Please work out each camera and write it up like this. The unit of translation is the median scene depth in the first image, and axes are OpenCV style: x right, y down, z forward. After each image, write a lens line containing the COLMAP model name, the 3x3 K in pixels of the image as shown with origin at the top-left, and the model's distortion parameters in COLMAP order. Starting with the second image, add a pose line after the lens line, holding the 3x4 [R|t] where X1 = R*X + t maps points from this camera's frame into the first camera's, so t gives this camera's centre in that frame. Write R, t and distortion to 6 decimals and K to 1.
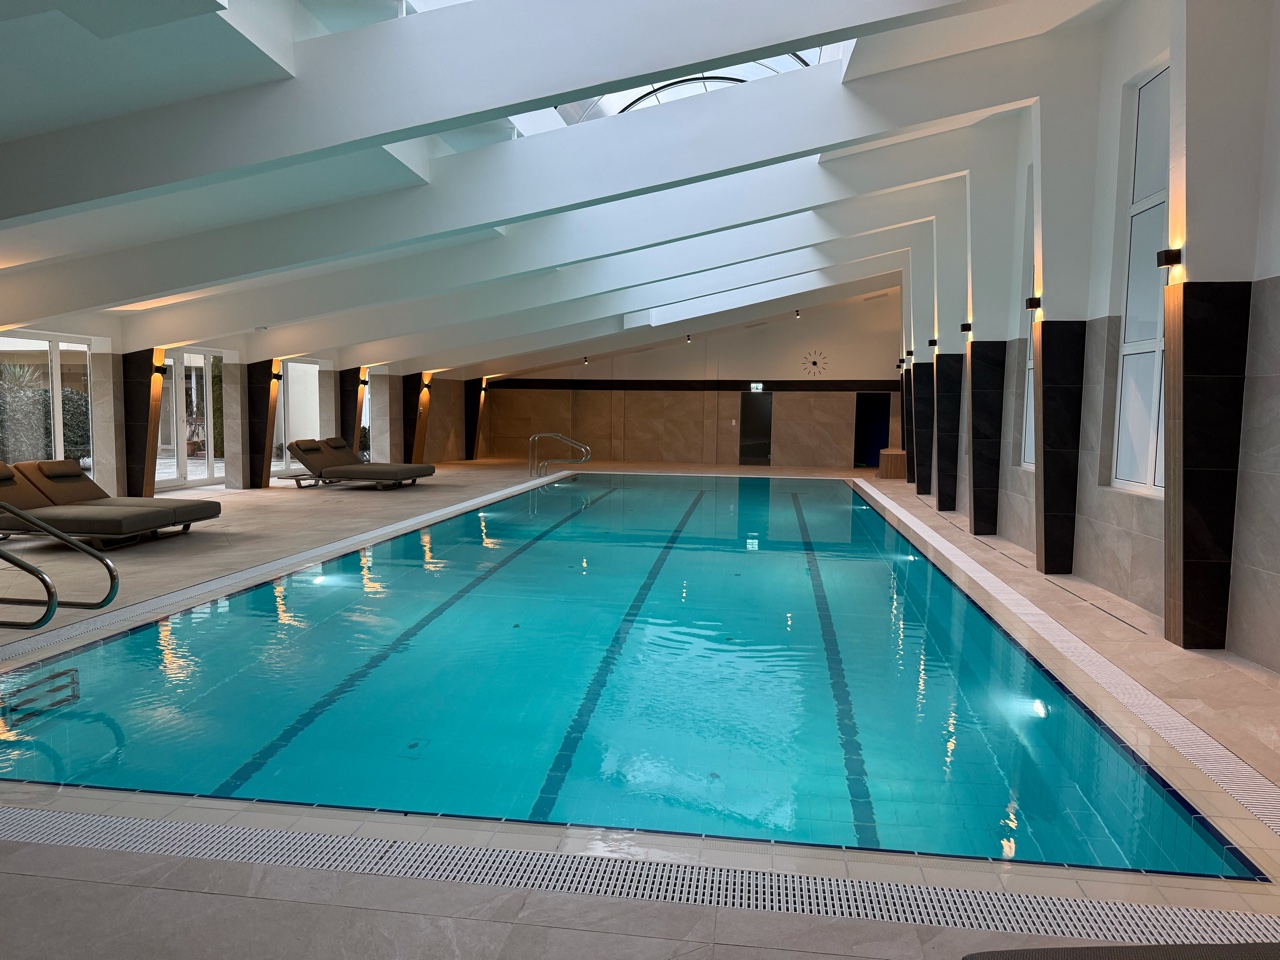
lens RADIAL K [[867.9, 0, 640.0], [0, 867.9, 480.0], [0, 0, 1]] dist [0.038571, -0.000981]
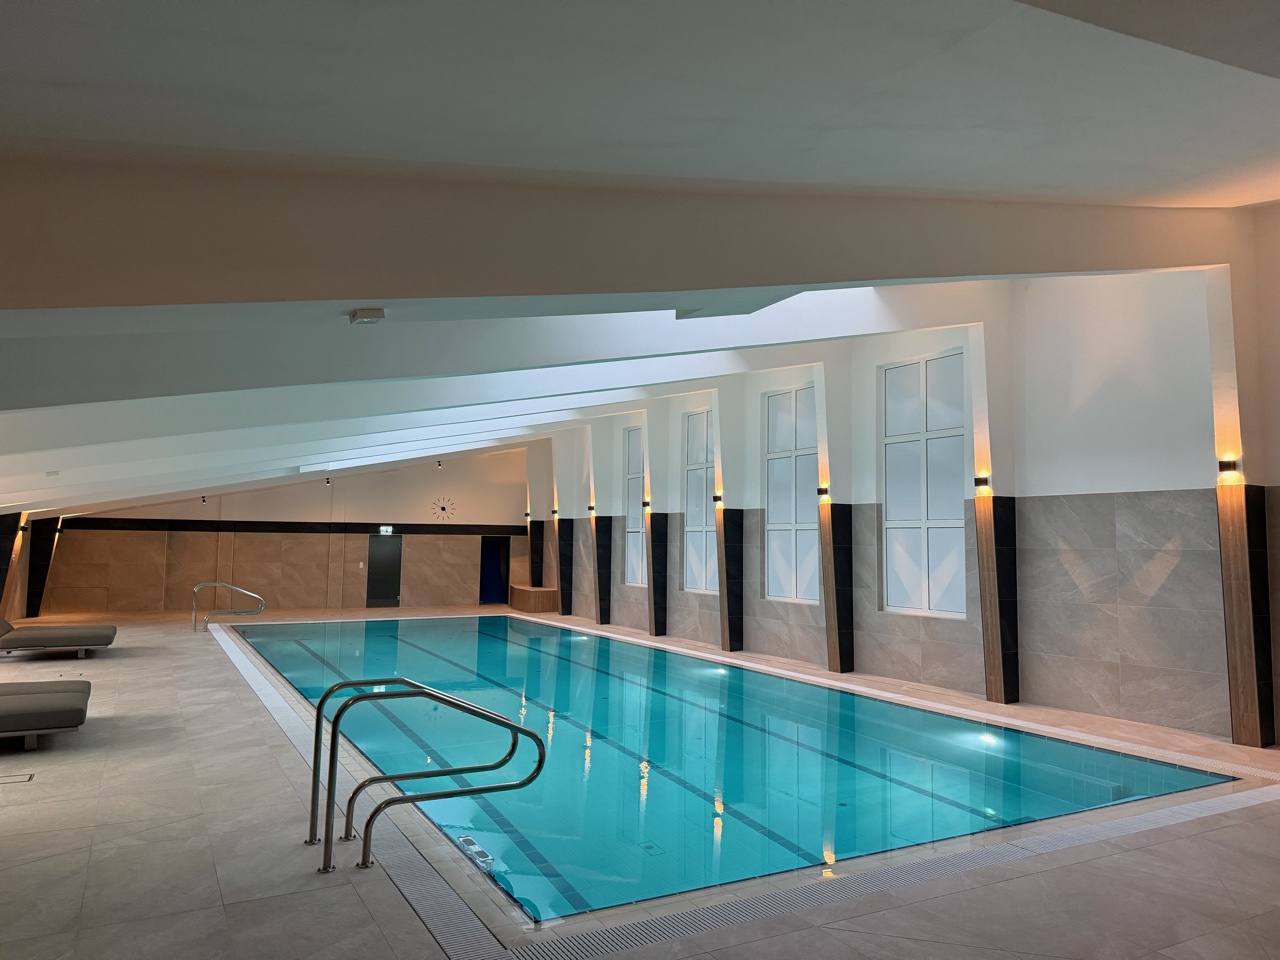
lens RADIAL K [[867.9, 0, 640.0], [0, 867.9, 480.0], [0, 0, 1]] dist [0.038571, -0.000981]
pose [[0.785273, 0.042711, 0.617675, -0.267064], [0.050760, 0.989818, -0.132977, -0.013717], [-0.617065, 0.135777, 0.775110, 0.013462]]
